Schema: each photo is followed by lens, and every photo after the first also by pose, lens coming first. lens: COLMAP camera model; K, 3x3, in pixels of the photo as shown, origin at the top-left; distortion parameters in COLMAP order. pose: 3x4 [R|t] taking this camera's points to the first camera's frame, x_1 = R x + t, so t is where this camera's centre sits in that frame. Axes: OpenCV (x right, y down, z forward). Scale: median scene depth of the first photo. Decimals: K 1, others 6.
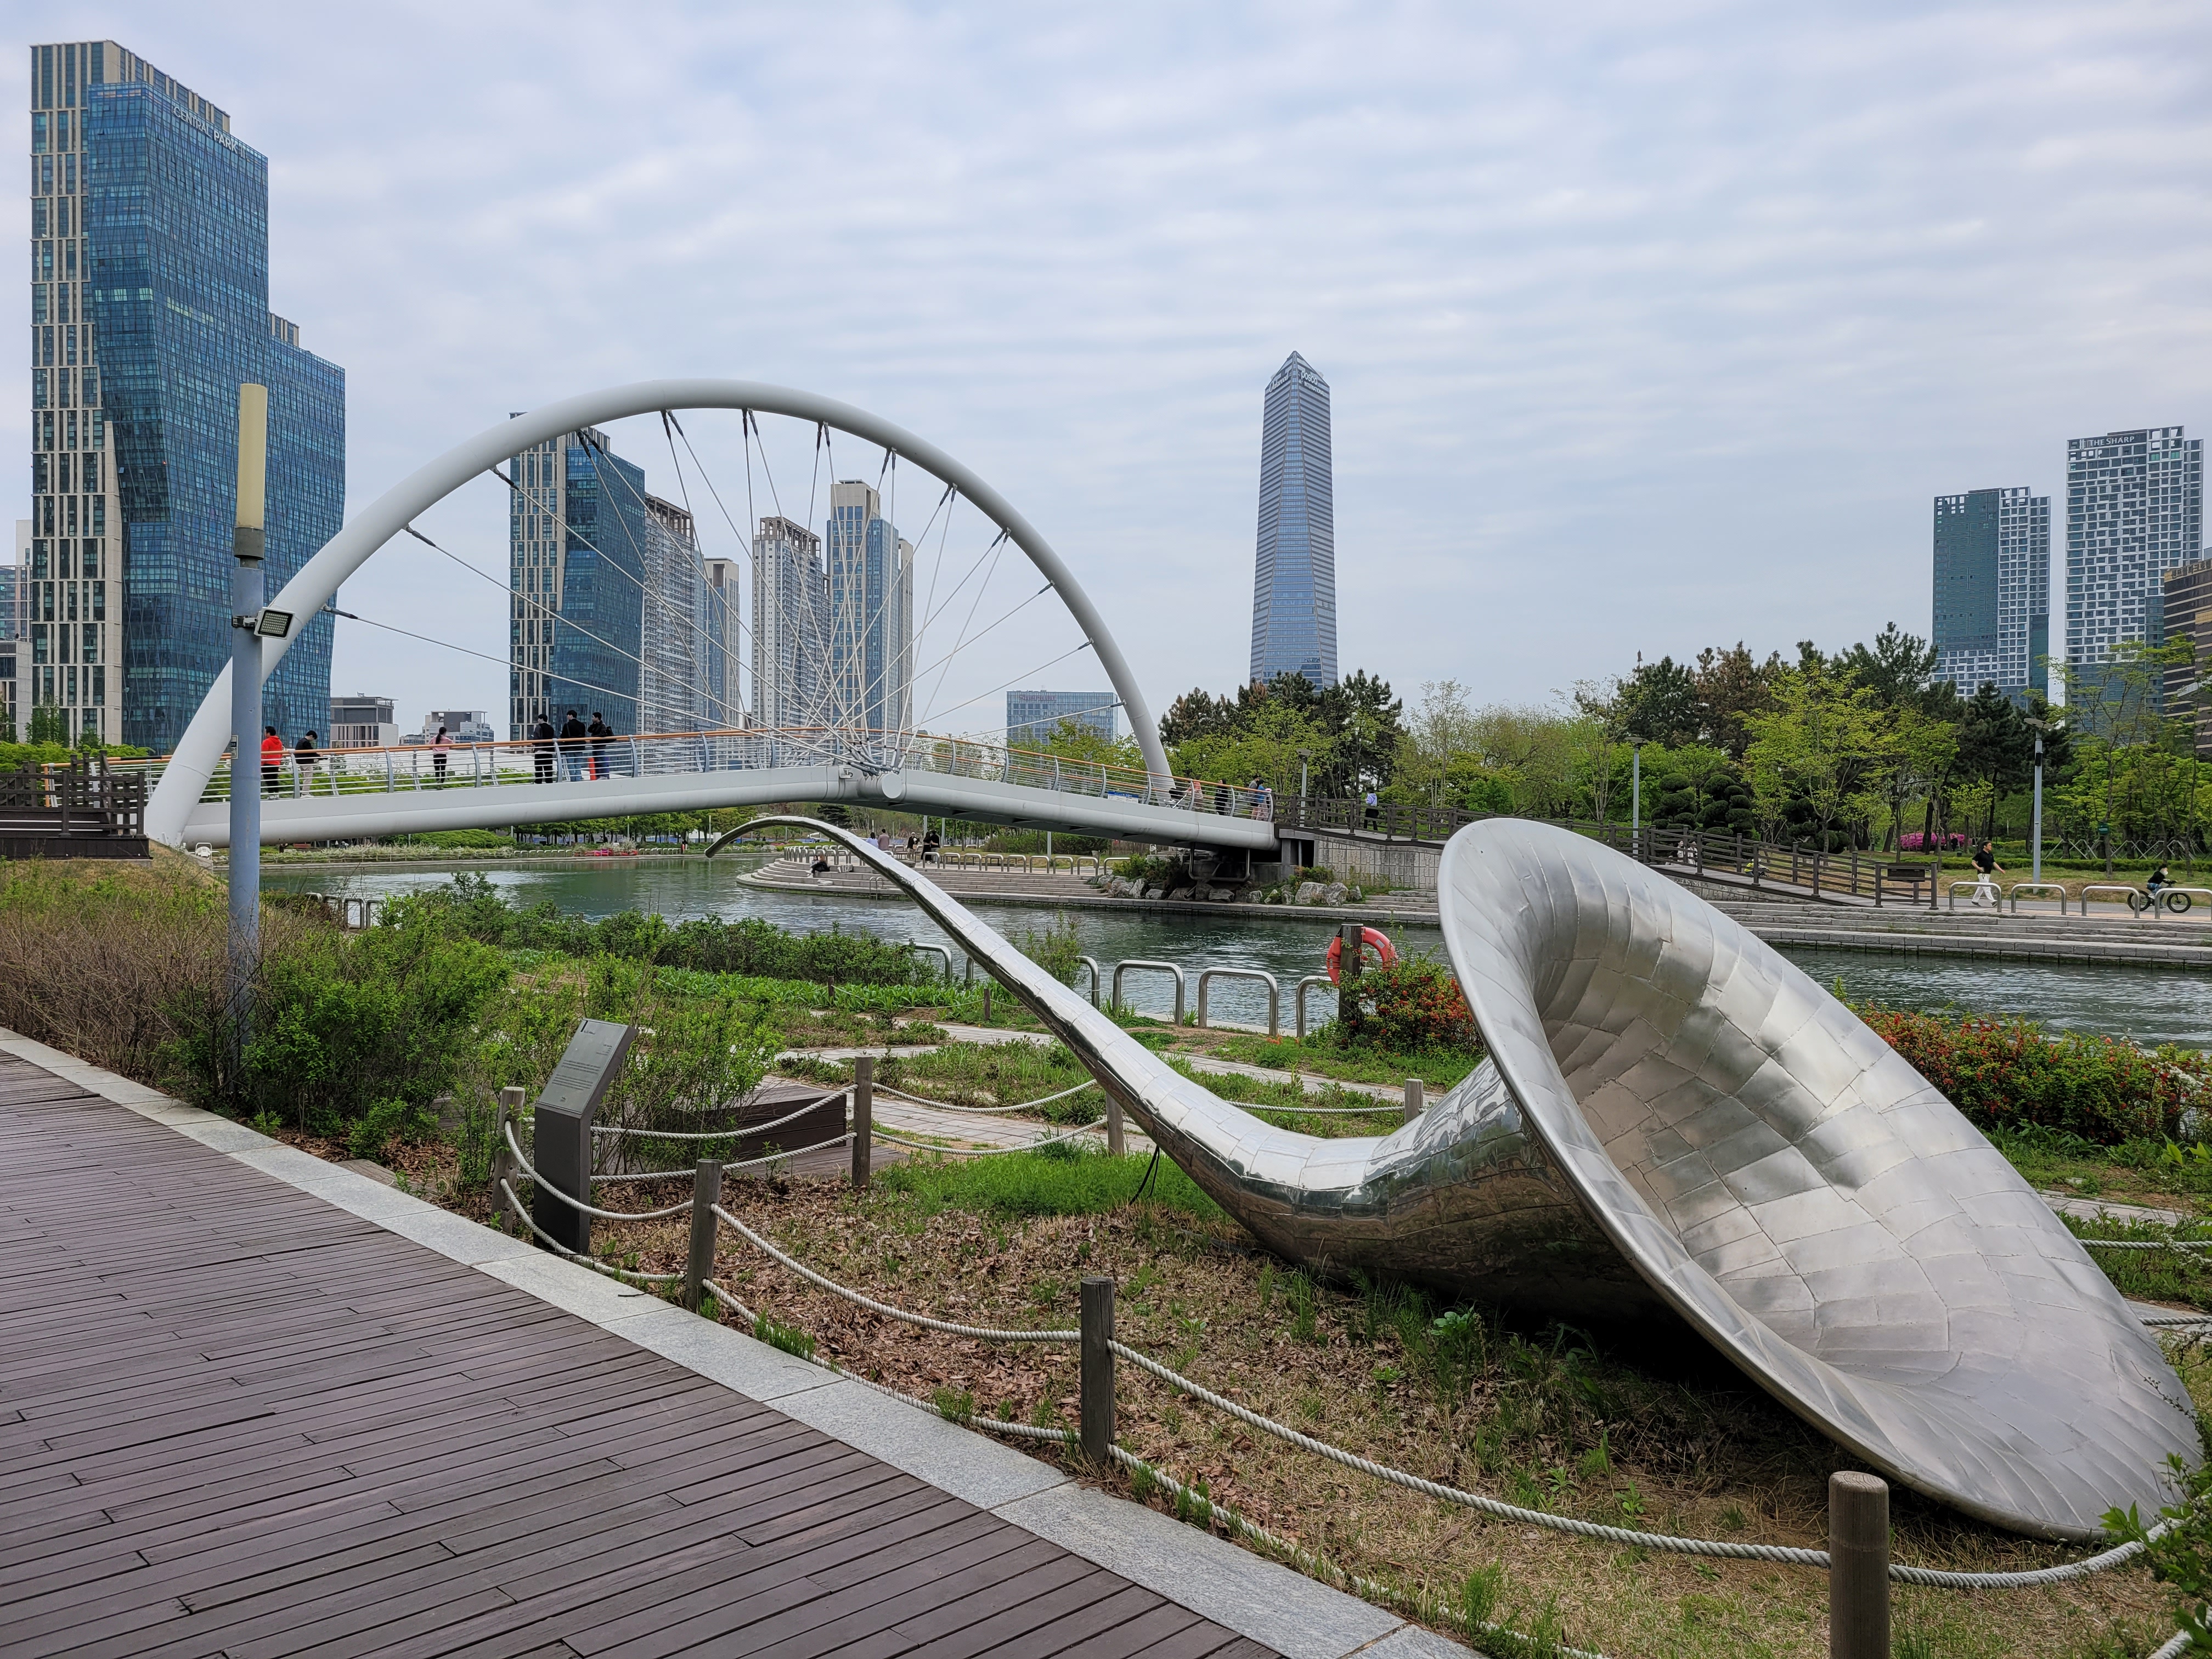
lens RADIAL K [[1669.3, 0, 1097.3], [0, 1669.3, 830.5], [0, 0, 1]] dist [0.078725, -0.046989]
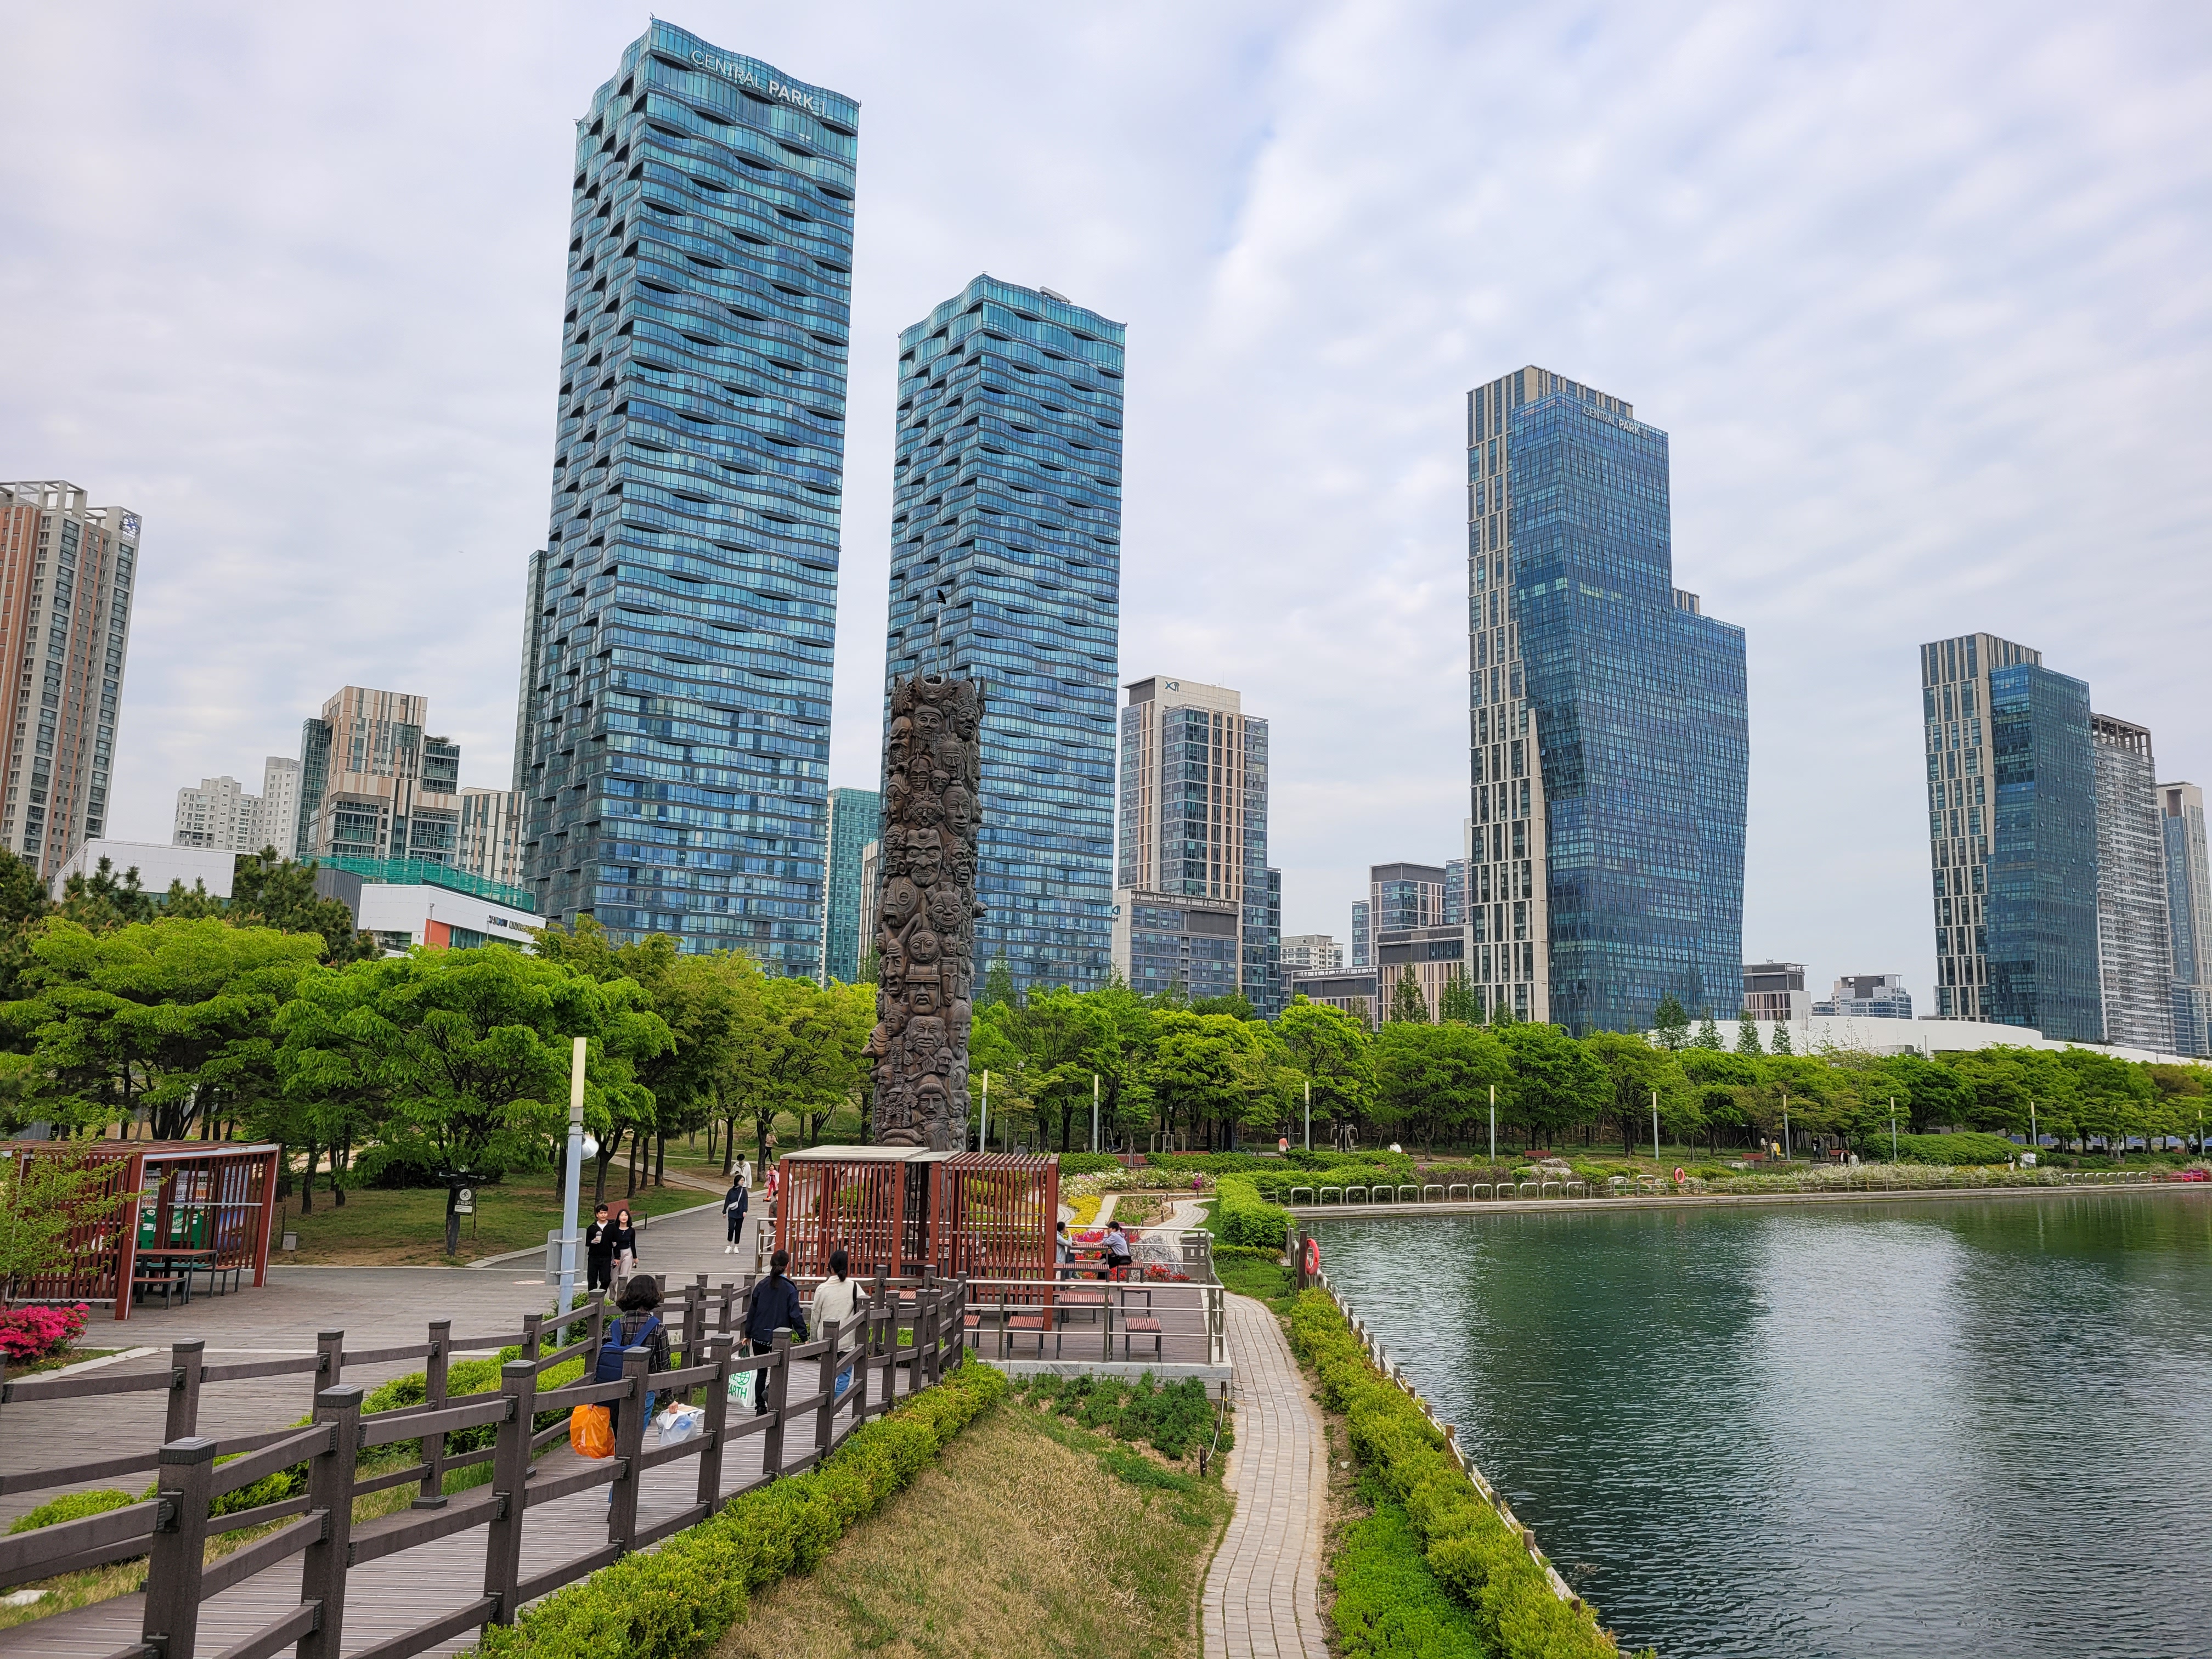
lens RADIAL K [[1669.3, 0, 1120.7], [0, 1669.3, 832.6], [0, 0, 1]] dist [0.078725, -0.046989]
pose [[0.715824, -0.097946, -0.691378, -0.050832], [-0.011221, 0.988372, -0.151639, -0.005270], [0.698191, 0.116305, 0.706401, 0.097742]]
